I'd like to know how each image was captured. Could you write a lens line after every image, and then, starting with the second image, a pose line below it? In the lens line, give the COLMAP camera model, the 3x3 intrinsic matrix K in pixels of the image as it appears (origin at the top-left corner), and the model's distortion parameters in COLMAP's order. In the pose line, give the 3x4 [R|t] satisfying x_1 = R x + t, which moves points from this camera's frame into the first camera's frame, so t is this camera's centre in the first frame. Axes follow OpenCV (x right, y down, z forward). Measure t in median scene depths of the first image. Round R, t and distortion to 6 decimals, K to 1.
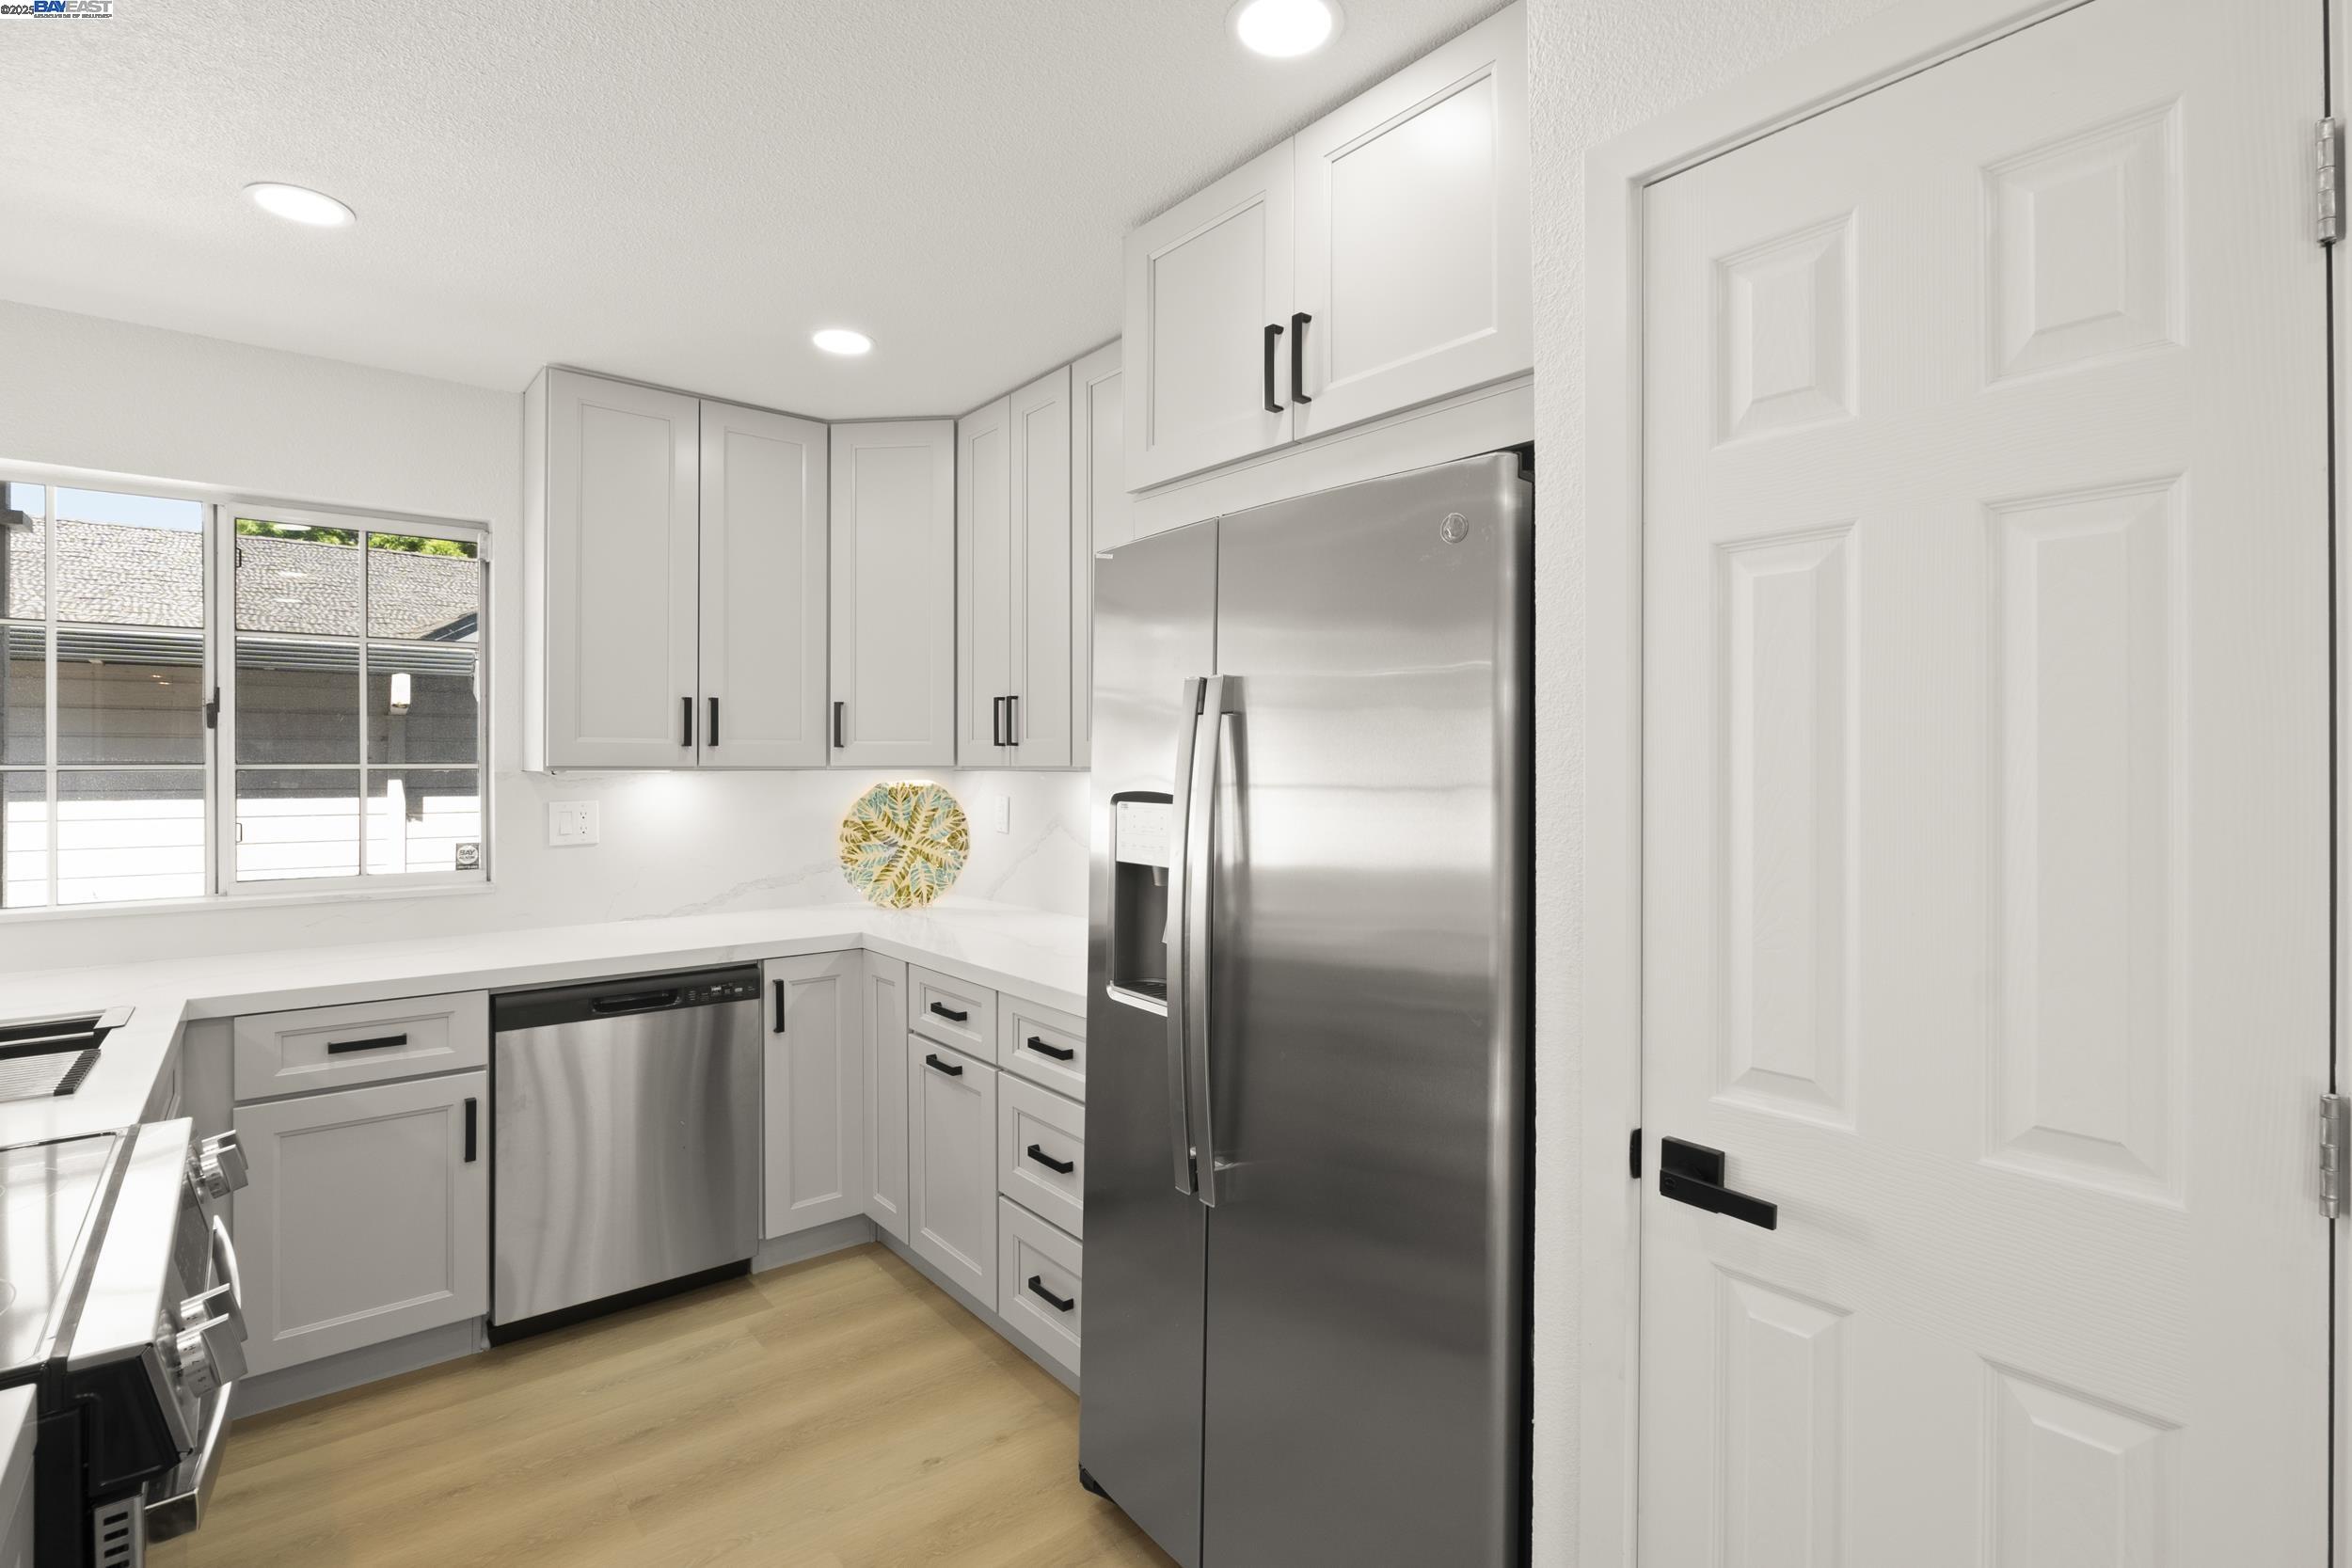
lens RADIAL K [[1097.3, 0, 1174.6], [0, 1097.3, 760.0], [0, 0, 1]] dist [-0.011224, 0.000665]
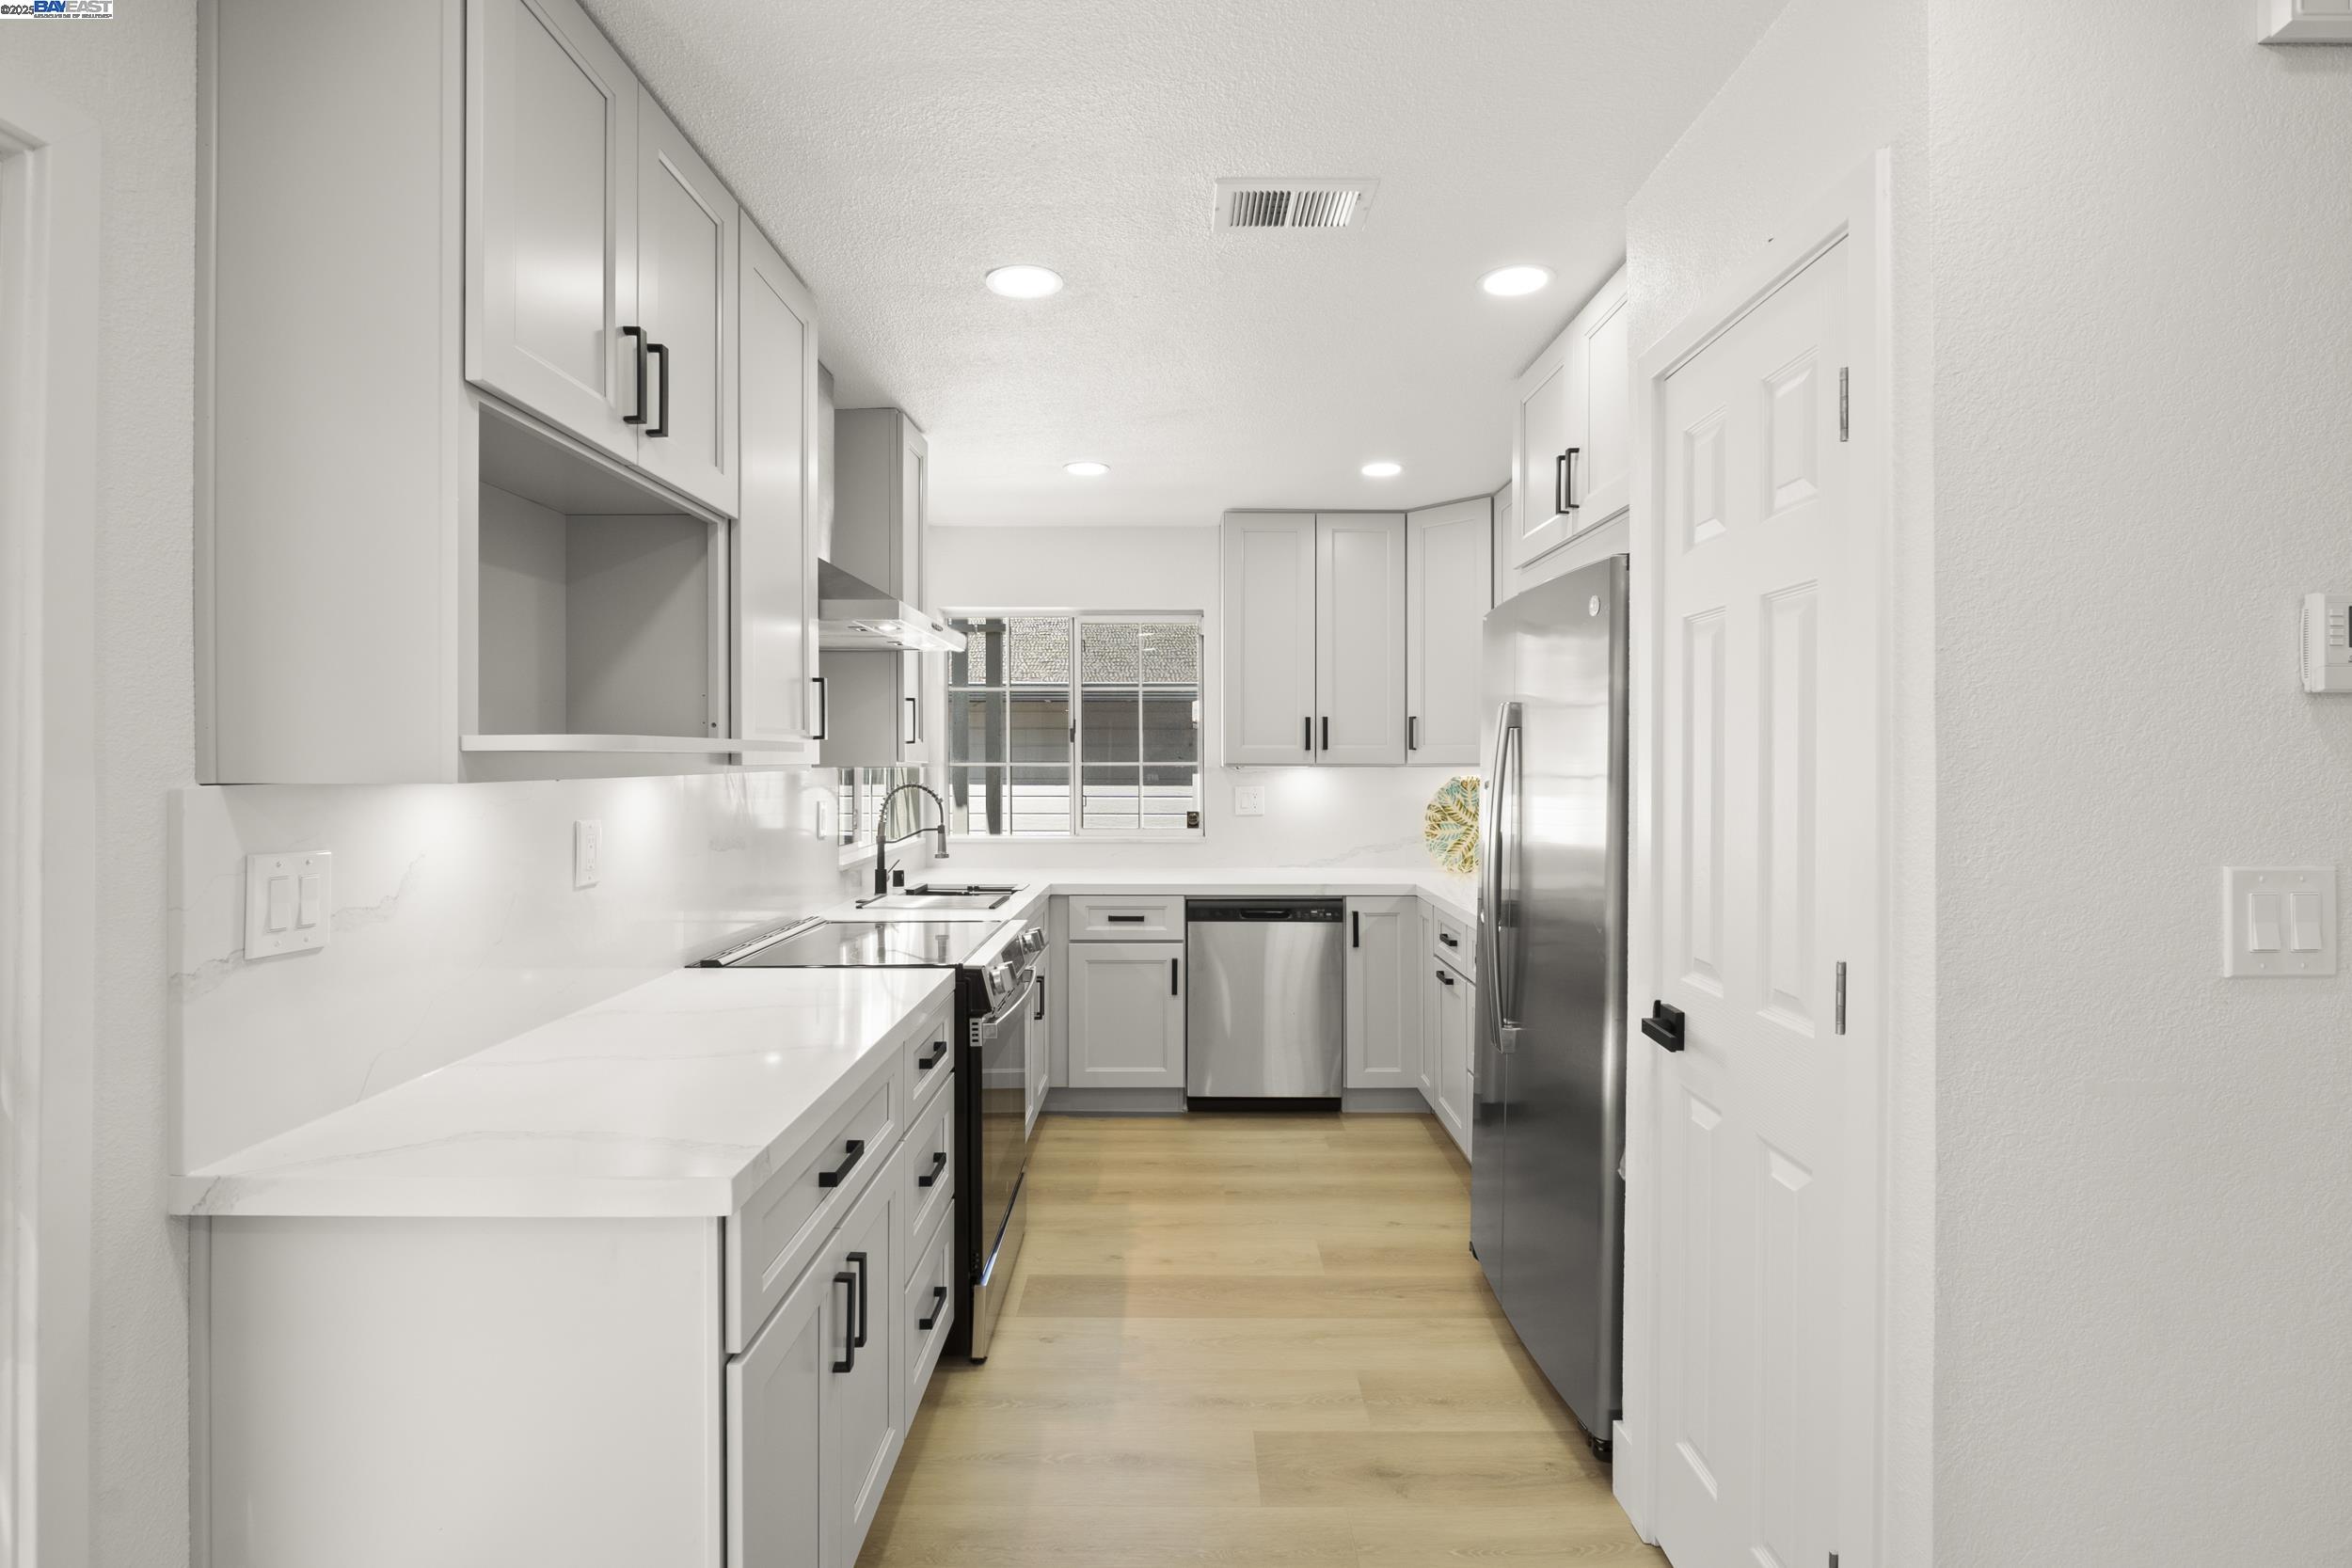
lens RADIAL K [[1097.3, 0, 1177.1], [0, 1097.3, 777.6], [0, 0, 1]] dist [-0.011224, 0.000665]
pose [[0.767100, 0.009428, -0.641458, 0.395592], [0.001528, 0.999862, 0.016523, -0.000152], [0.641525, -0.013655, 0.766980, -0.268548]]
